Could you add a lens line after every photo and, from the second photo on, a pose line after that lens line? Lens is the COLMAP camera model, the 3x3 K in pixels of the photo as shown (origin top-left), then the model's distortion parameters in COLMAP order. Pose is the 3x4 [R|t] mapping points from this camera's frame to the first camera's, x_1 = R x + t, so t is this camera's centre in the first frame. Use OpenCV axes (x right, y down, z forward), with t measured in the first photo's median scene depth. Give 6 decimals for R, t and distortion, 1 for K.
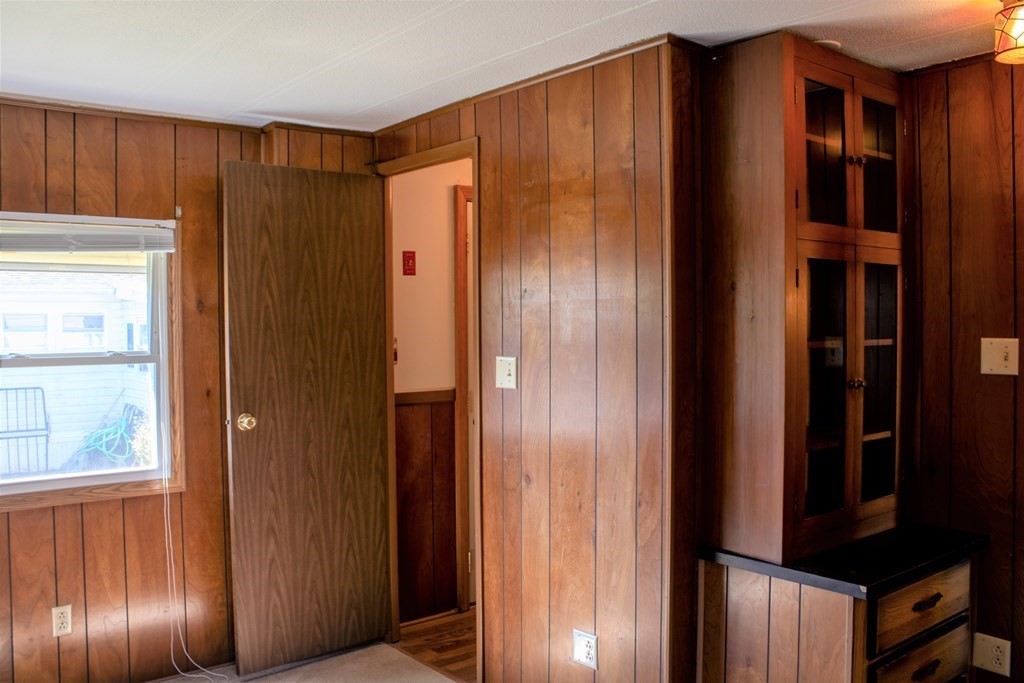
lens RADIAL K [[860.6, 0, 523.9], [0, 860.6, 337.8], [0, 0, 1]] dist [-0.170929, 0.165529]
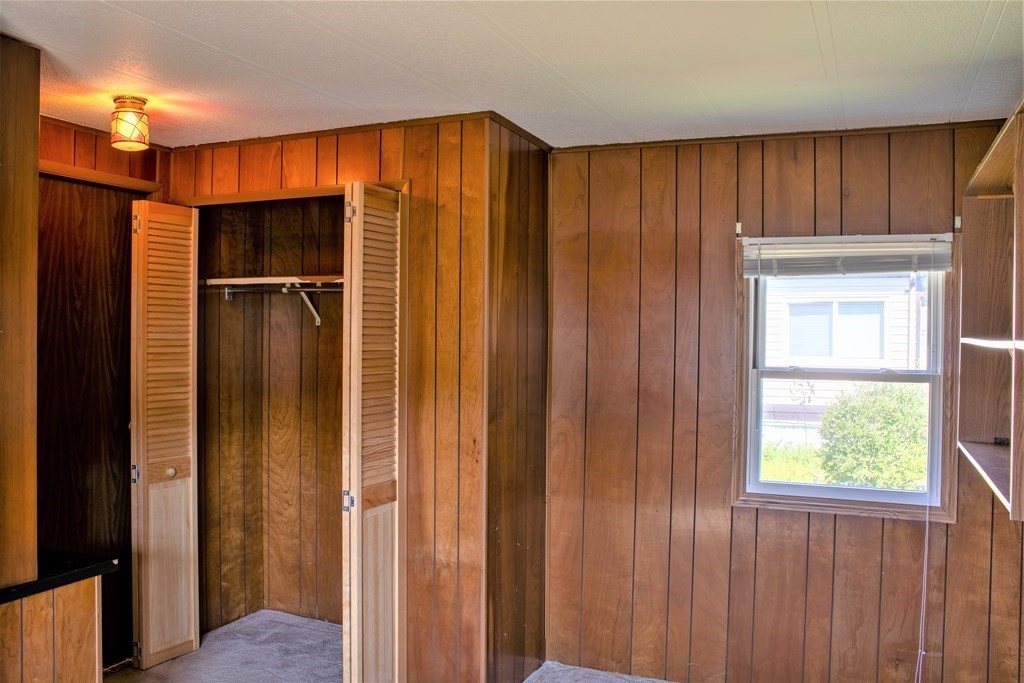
lens RADIAL K [[860.6, 0, 523.9], [0, 860.6, 337.8], [0, 0, 1]] dist [-0.170929, 0.165529]
pose [[-0.457190, 0.003235, 0.889363, -0.769698], [0.015140, 0.999877, 0.004146, -0.012197], [-0.889240, 0.015361, -0.457182, 0.858394]]
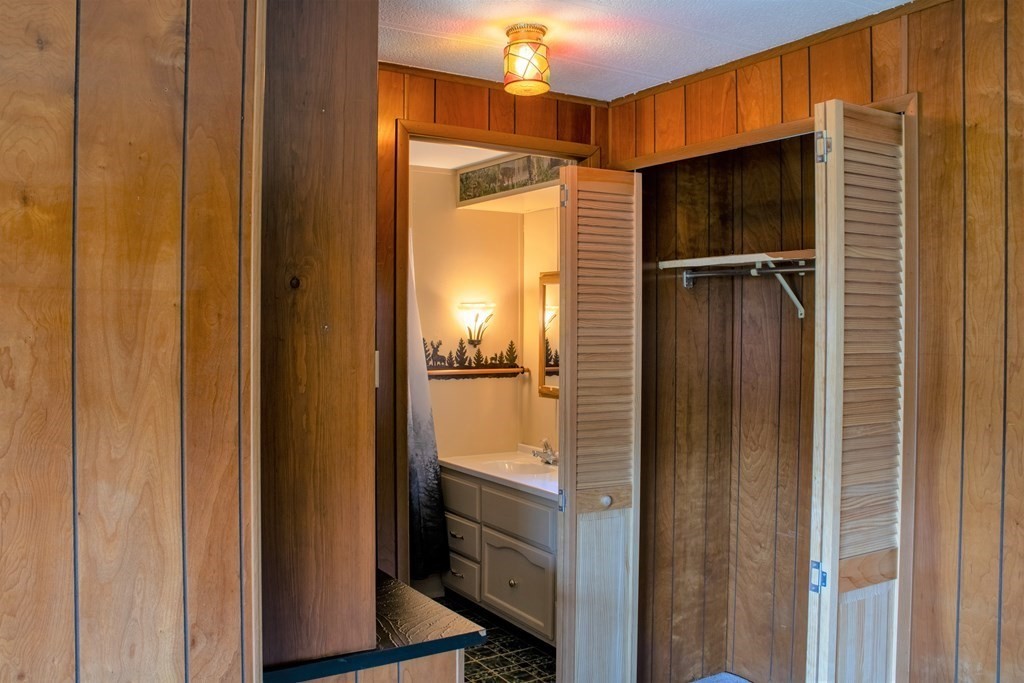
lens RADIAL K [[860.6, 0, 523.9], [0, 860.6, 337.8], [0, 0, 1]] dist [-0.170929, 0.165529]
pose [[0.126955, -0.001340, 0.991908, -0.408537], [0.015326, 0.999882, -0.000611, -0.011855], [-0.991790, 0.015280, 0.126961, 0.705315]]
